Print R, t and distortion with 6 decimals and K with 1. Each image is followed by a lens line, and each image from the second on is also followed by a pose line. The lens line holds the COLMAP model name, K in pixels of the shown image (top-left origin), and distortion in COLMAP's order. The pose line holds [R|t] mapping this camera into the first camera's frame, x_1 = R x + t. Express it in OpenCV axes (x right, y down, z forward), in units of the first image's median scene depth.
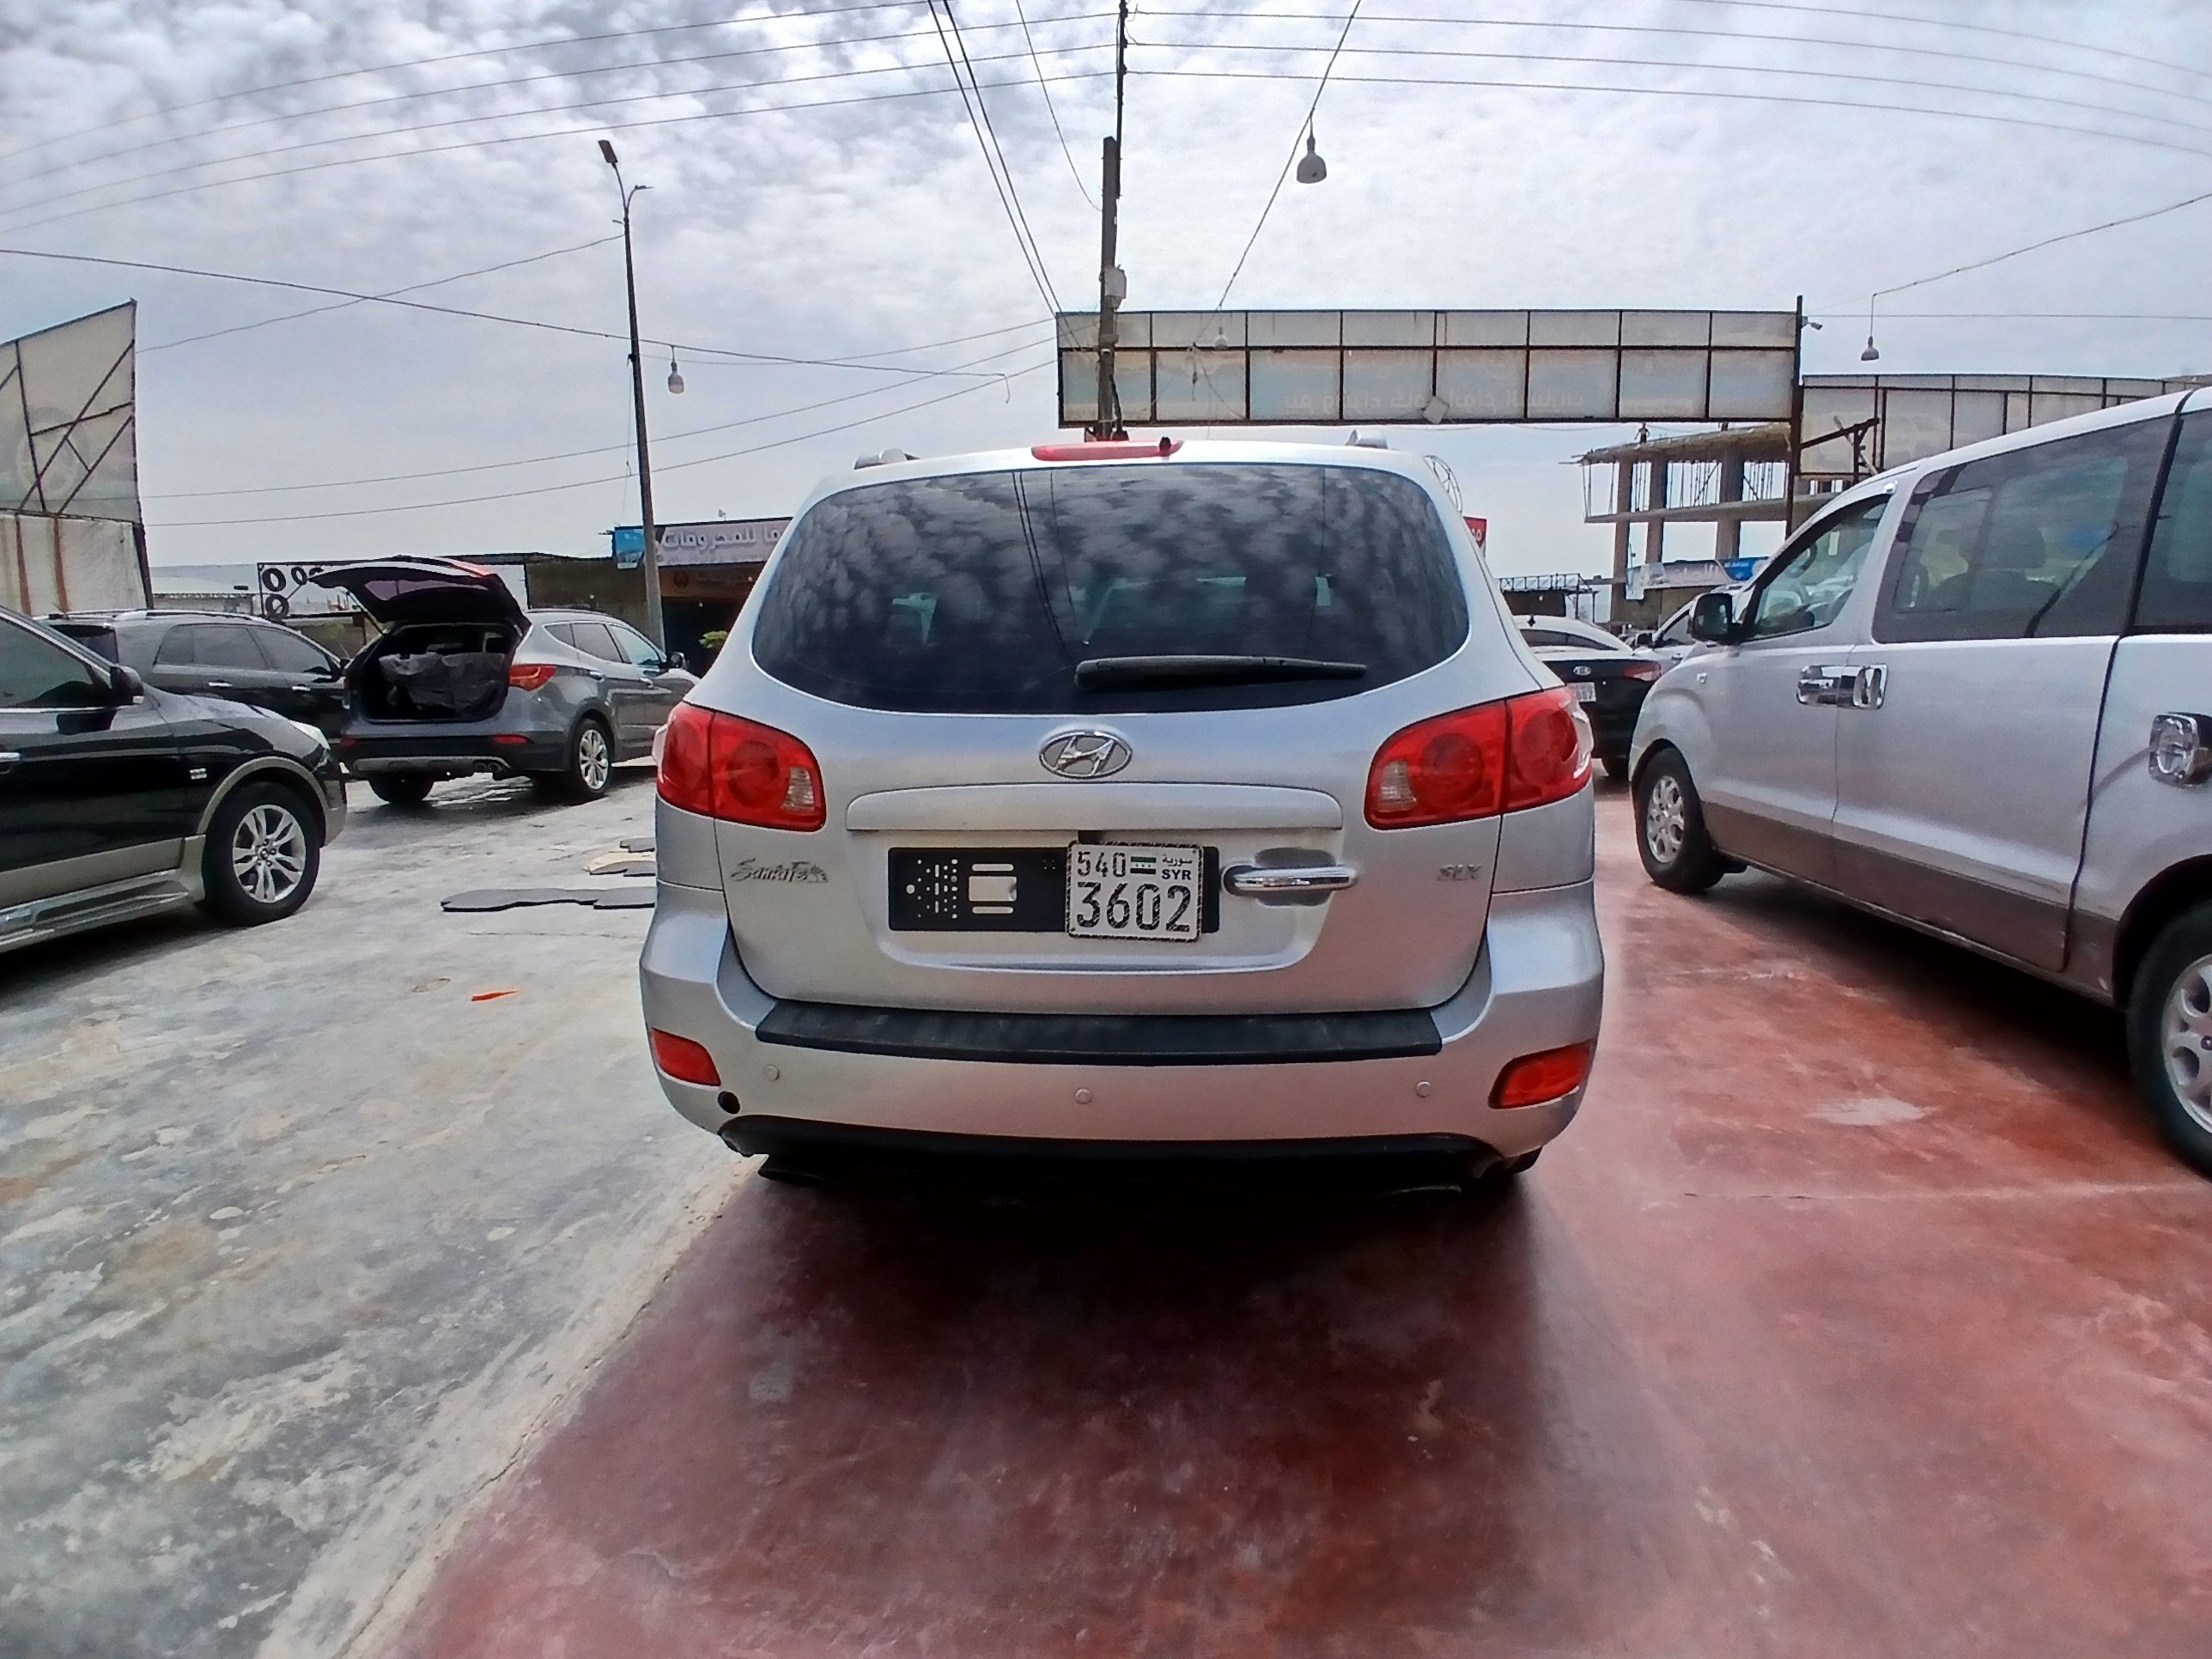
lens RADIAL K [[1100.4, 0, 1106.0], [0, 1100.4, 829.5], [0, 0, 1]] dist [-0.028210, -0.024233]
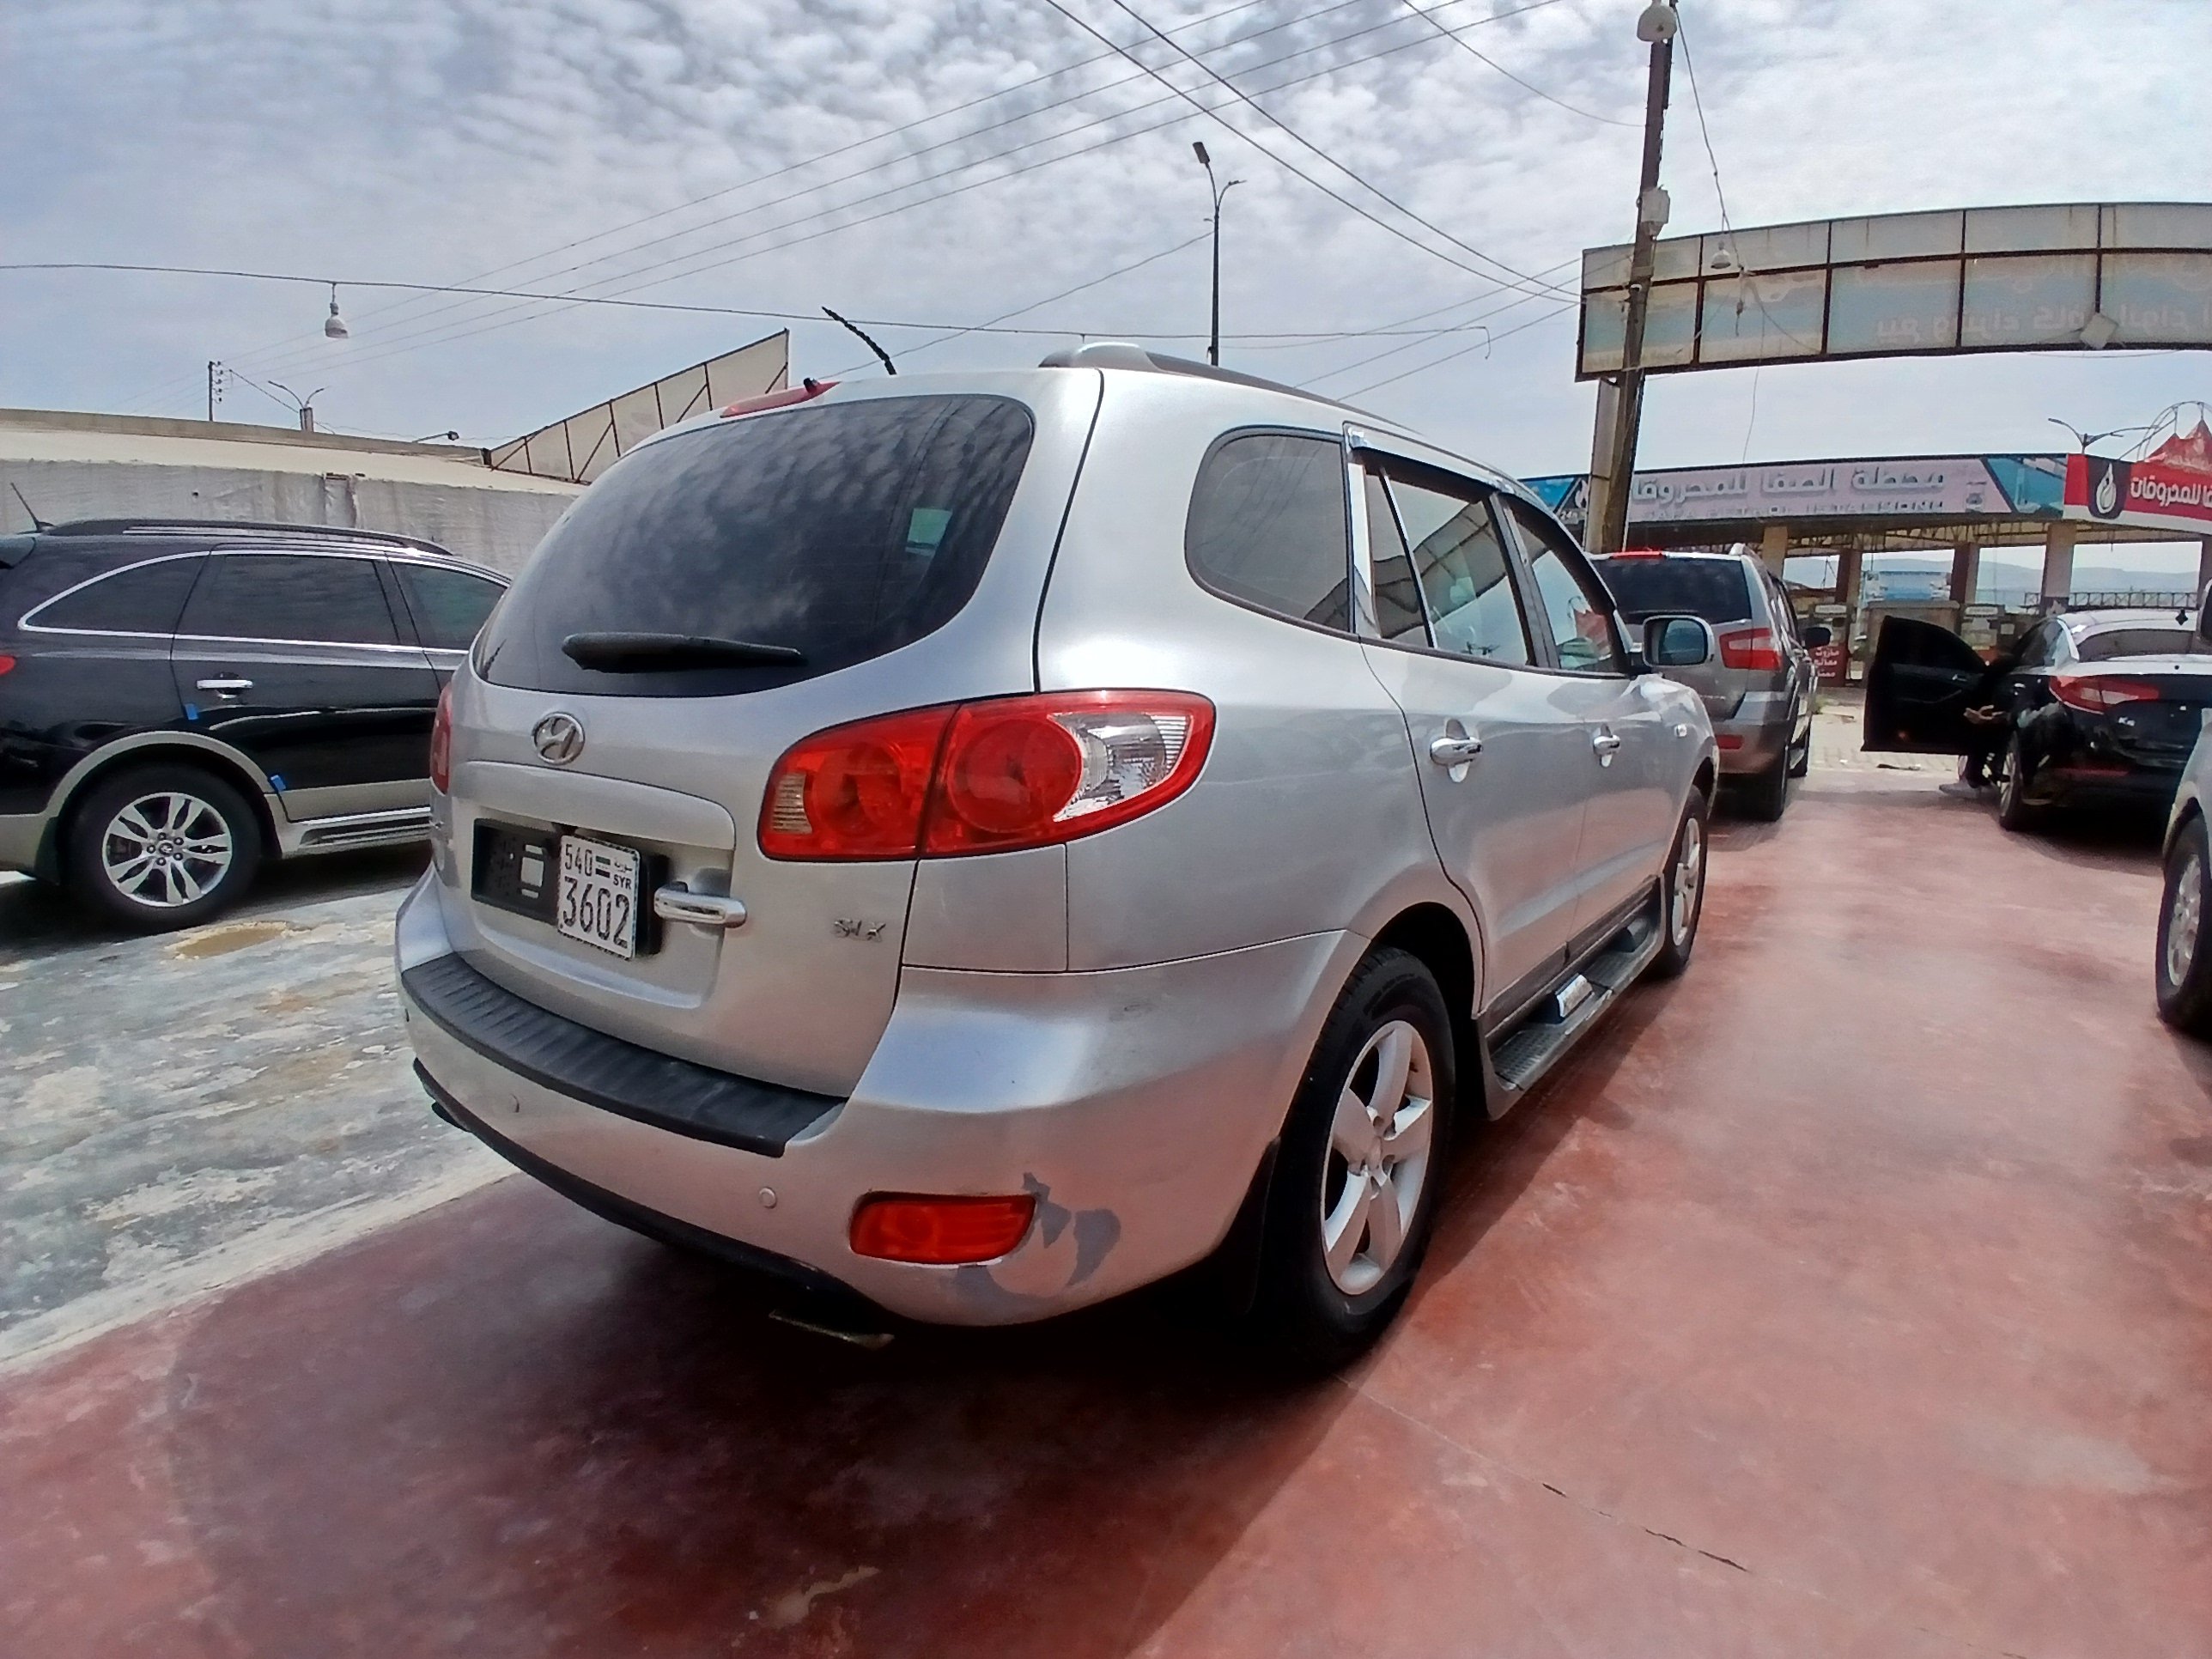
lens RADIAL K [[1099.8, 0, 1106.0], [0, 1099.8, 829.5], [0, 0, 1]] dist [-0.028678, -0.026803]
pose [[0.860761, 0.107190, -0.497595, 0.820875], [-0.097002, 0.994203, 0.046371, -0.078133], [0.499681, 0.008354, 0.866169, 0.431149]]
